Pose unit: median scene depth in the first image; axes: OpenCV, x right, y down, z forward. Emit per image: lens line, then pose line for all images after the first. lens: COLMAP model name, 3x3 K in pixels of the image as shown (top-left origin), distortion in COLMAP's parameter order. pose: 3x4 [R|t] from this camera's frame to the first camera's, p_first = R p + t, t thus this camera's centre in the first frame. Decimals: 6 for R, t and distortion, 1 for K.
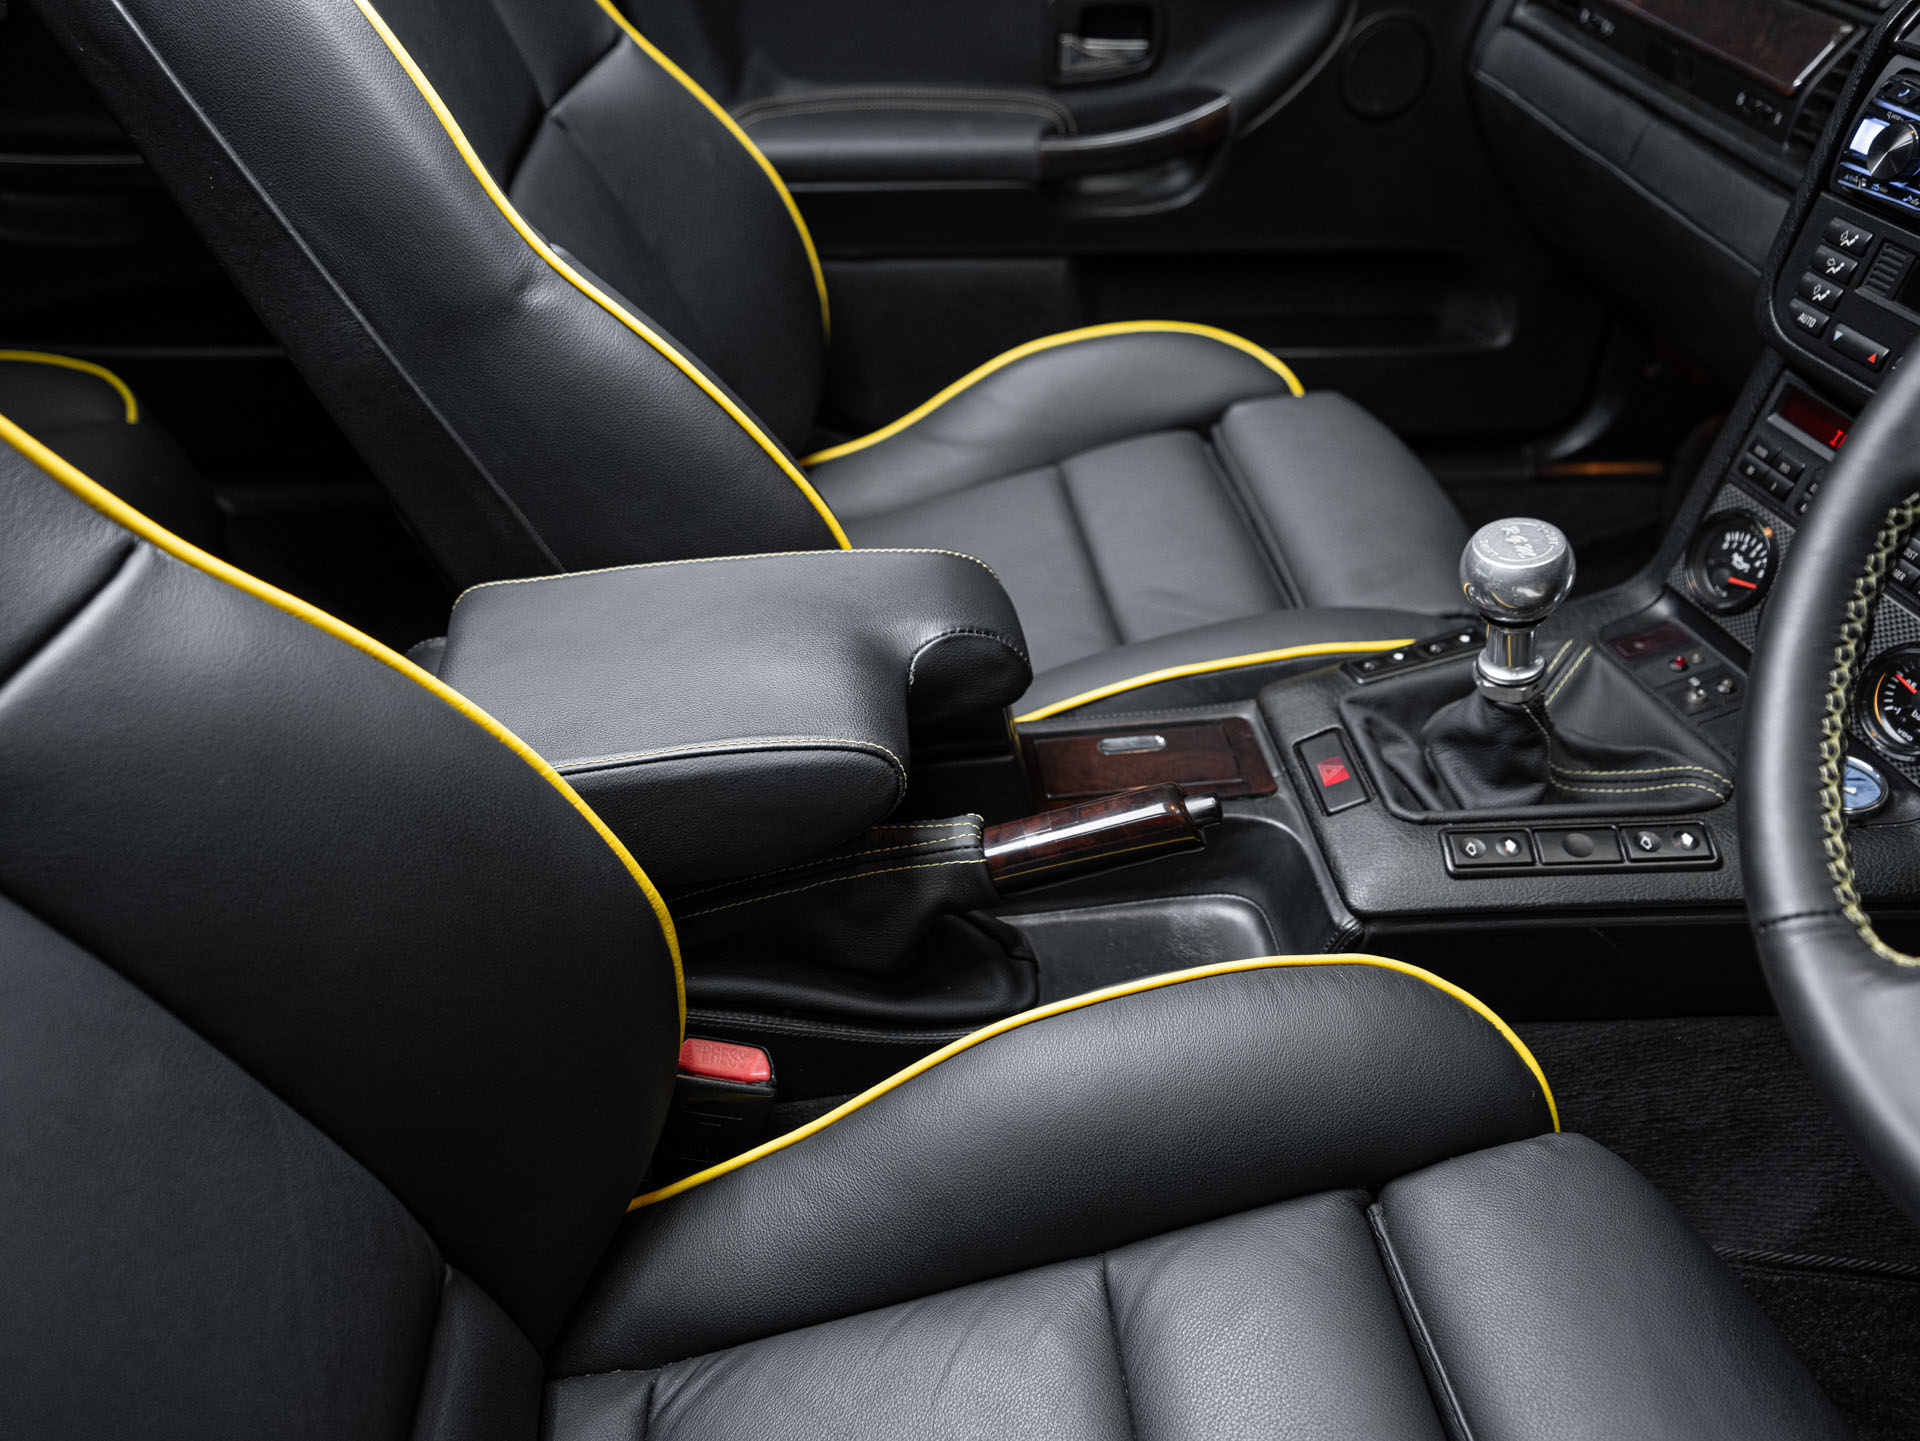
lens RADIAL K [[1435.4, 0, 951.2], [0, 1435.4, 723.4], [0, 0, 1]] dist [-0.024836, 0.058012]
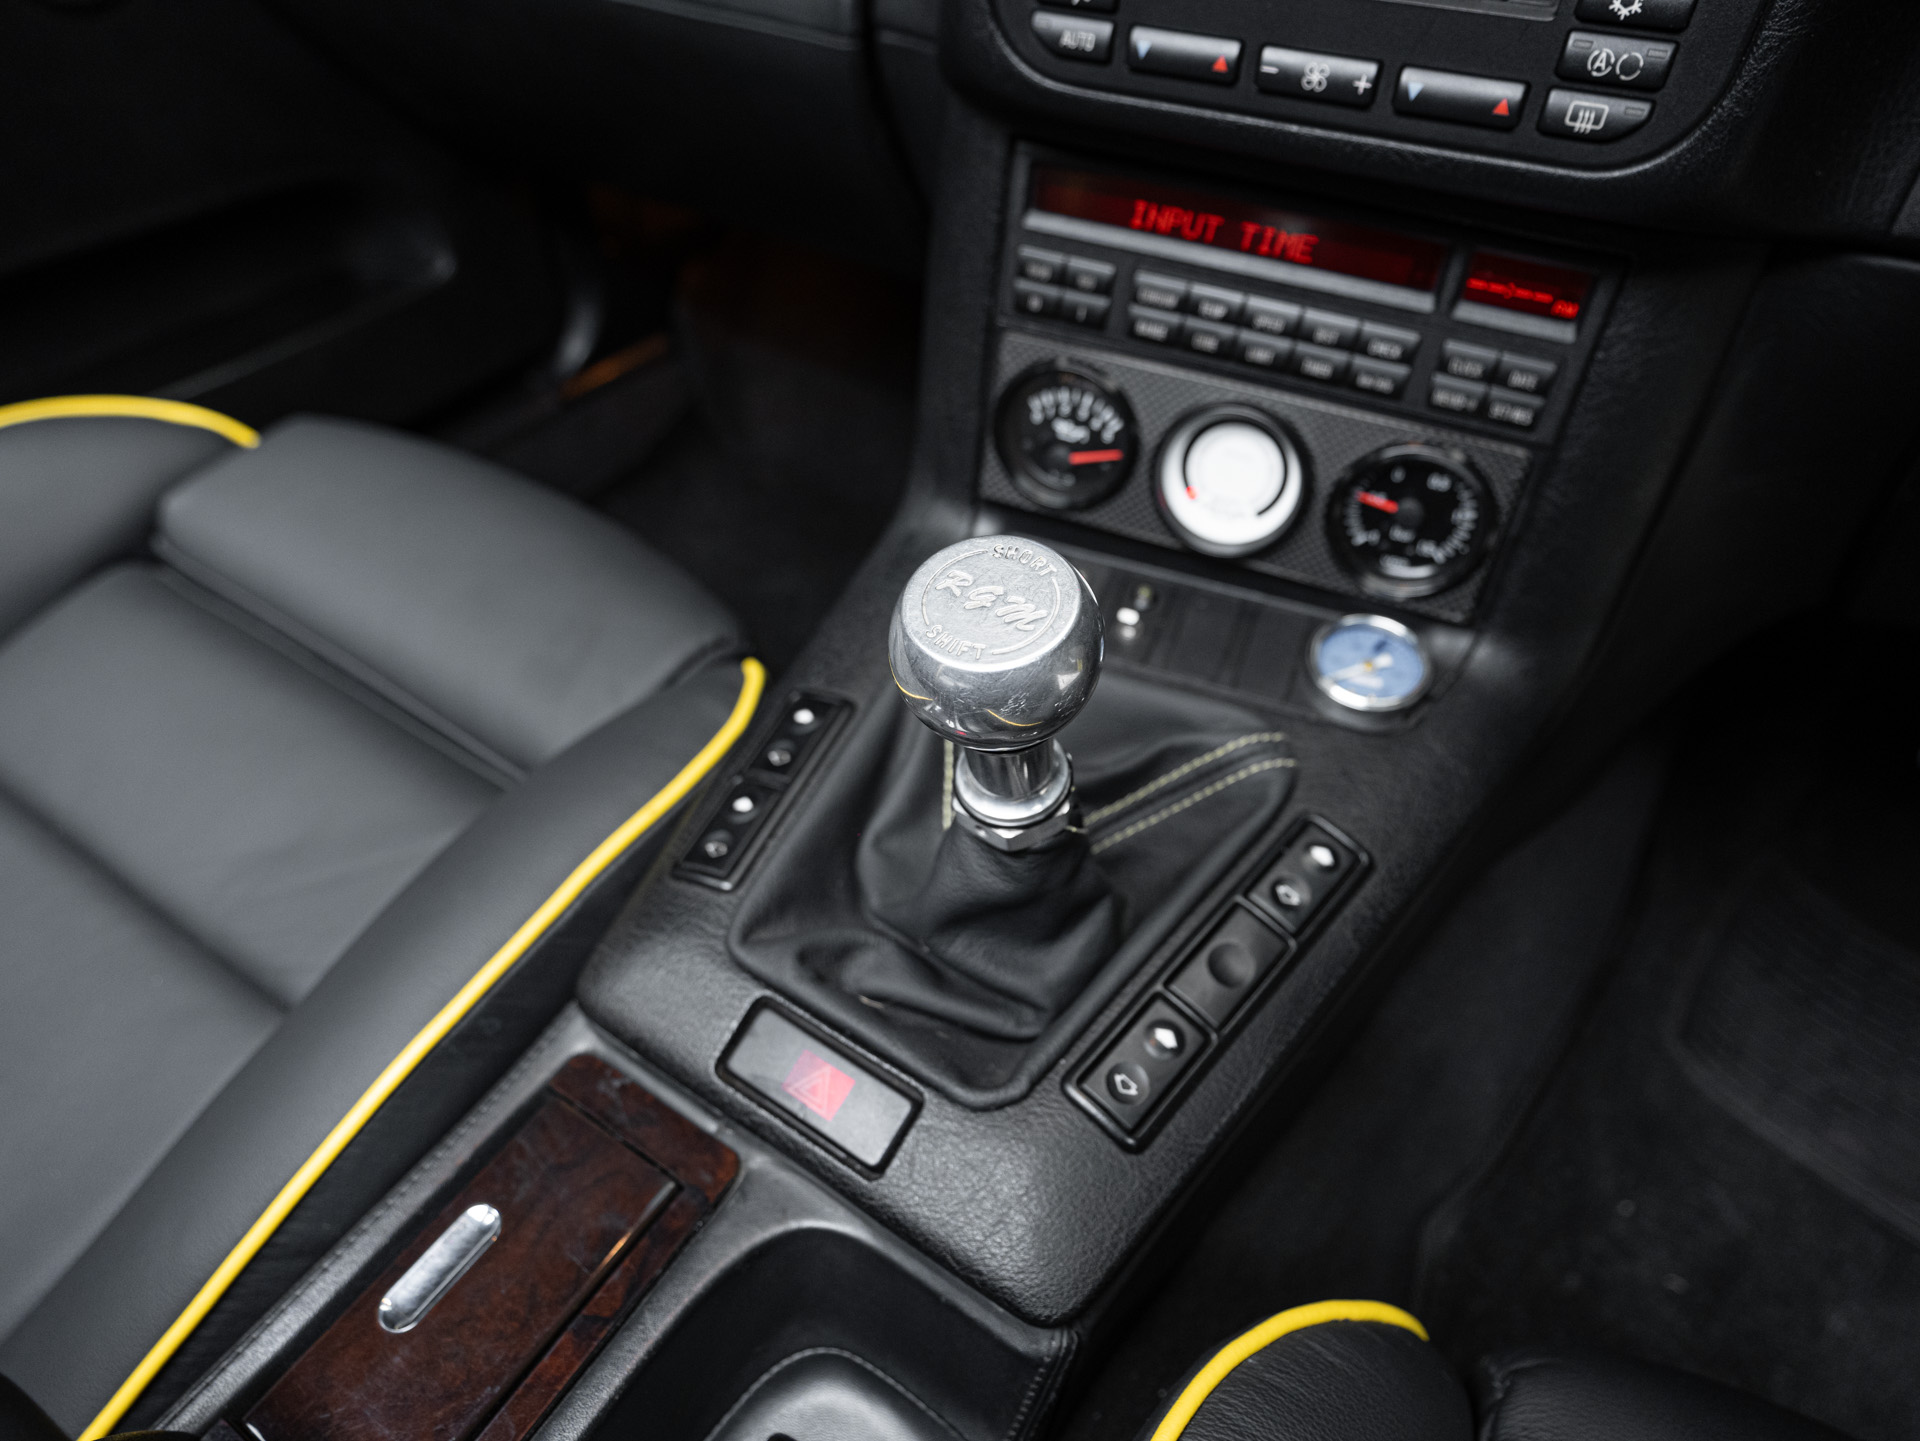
lens RADIAL K [[1220.9, 0, 960.0], [0, 1220.9, 720.5], [0, 0, 1]] dist [-0.059111, 0.053965]
pose [[0.638658, -0.538359, 0.549805, 0.119164], [0.477279, 0.837603, 0.265756, -0.175934], [-0.603590, 0.092683, 0.791889, 0.578428]]
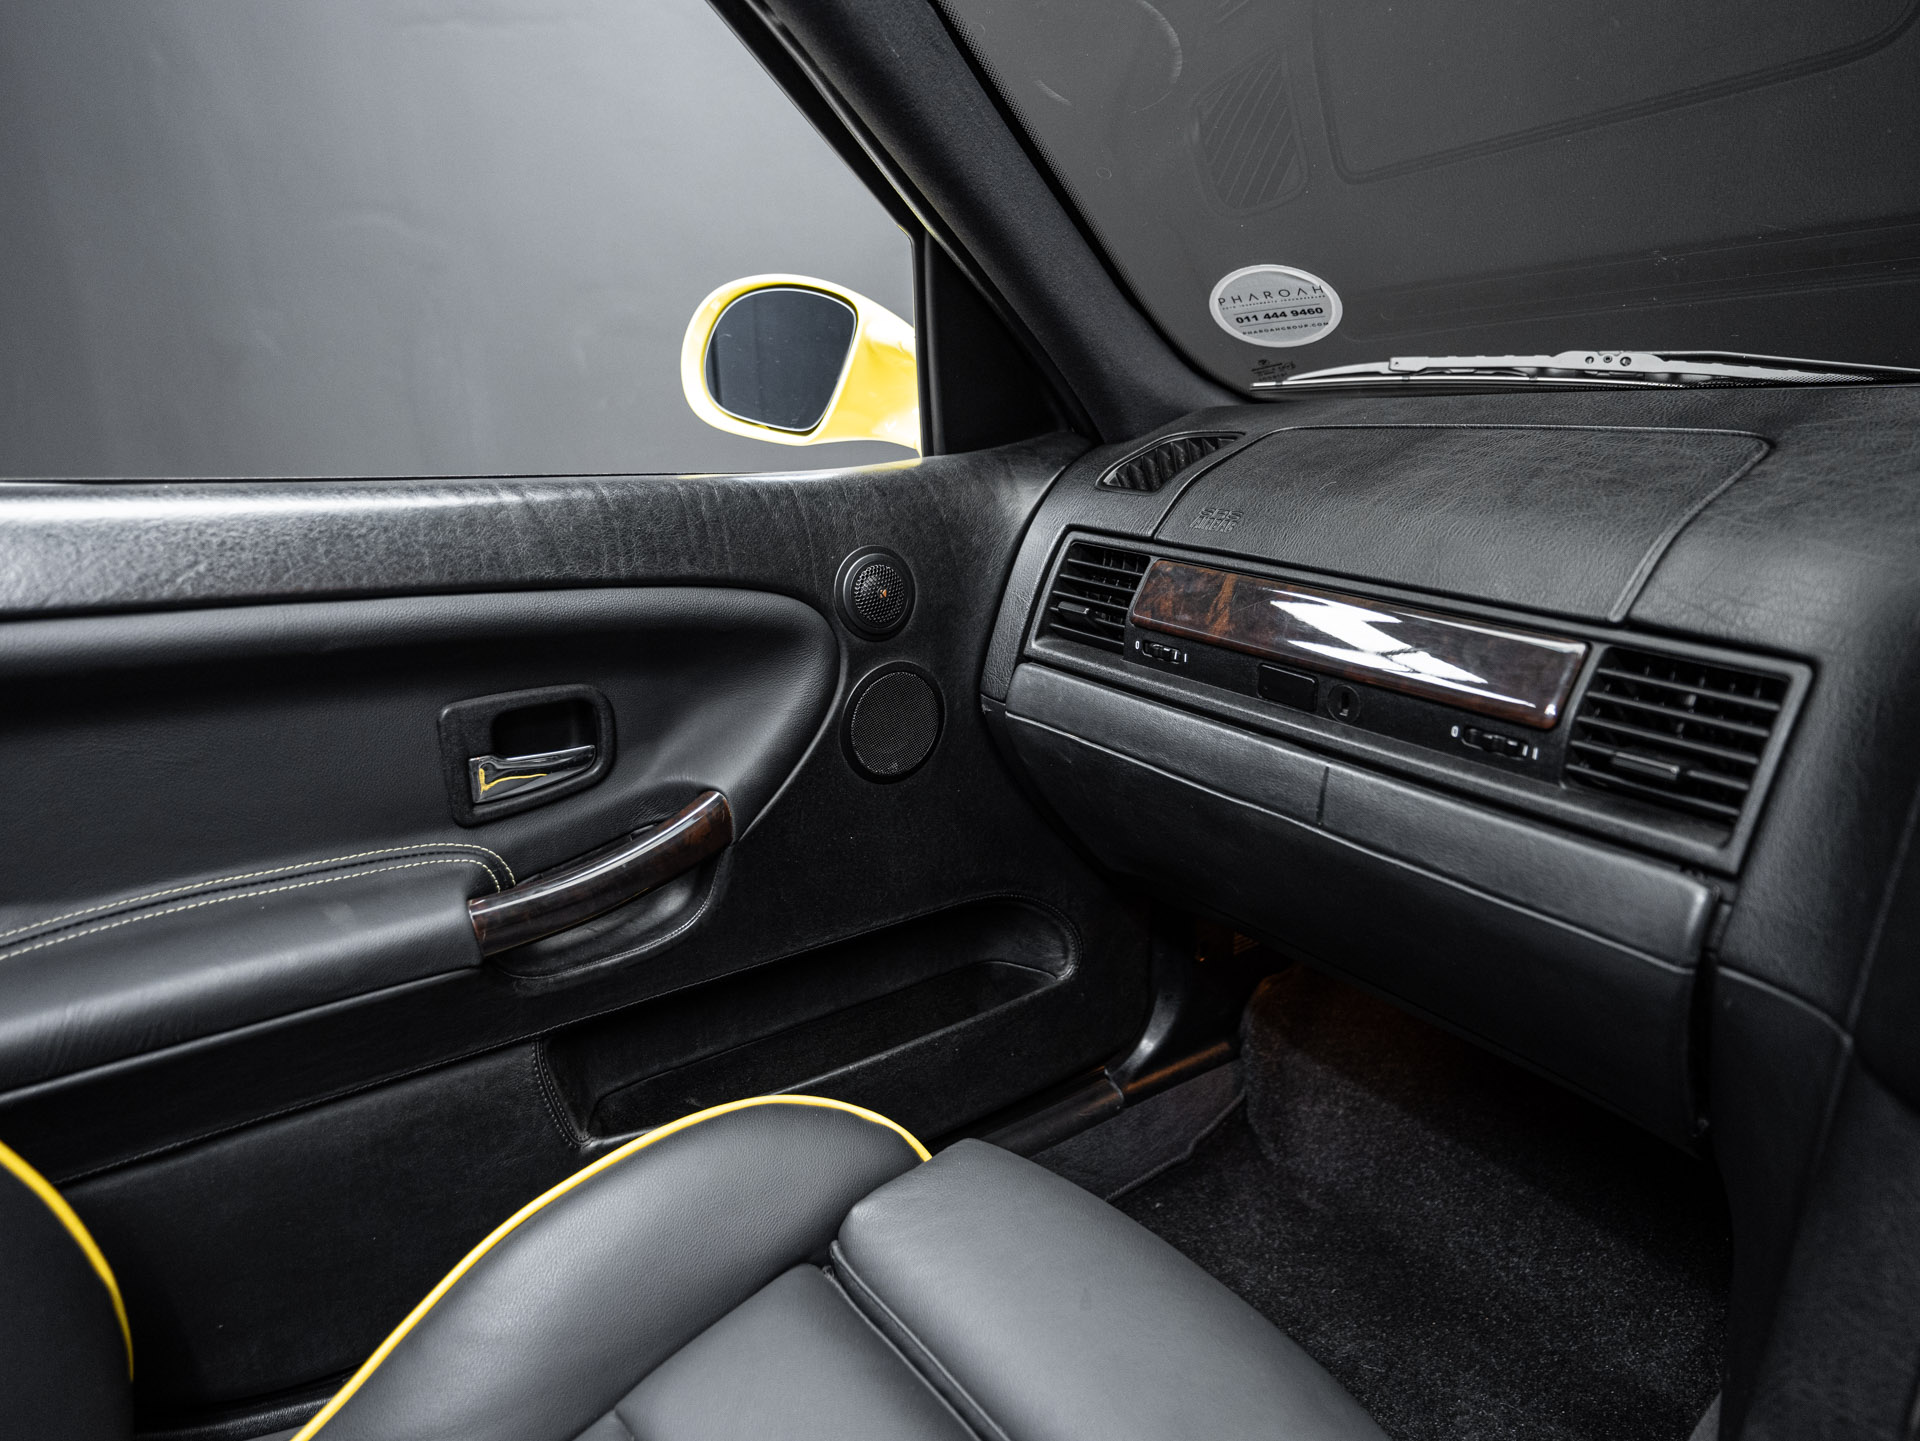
lens RADIAL K [[1220.9, 0, 960.0], [0, 1220.9, 720.5], [0, 0, 1]] dist [-0.059111, 0.053965]
pose [[0.855419, -0.164075, 0.491262, -0.006755], [0.330424, 0.903285, -0.273671, -0.401178], [-0.398847, 0.396428, 0.826901, 0.644347]]
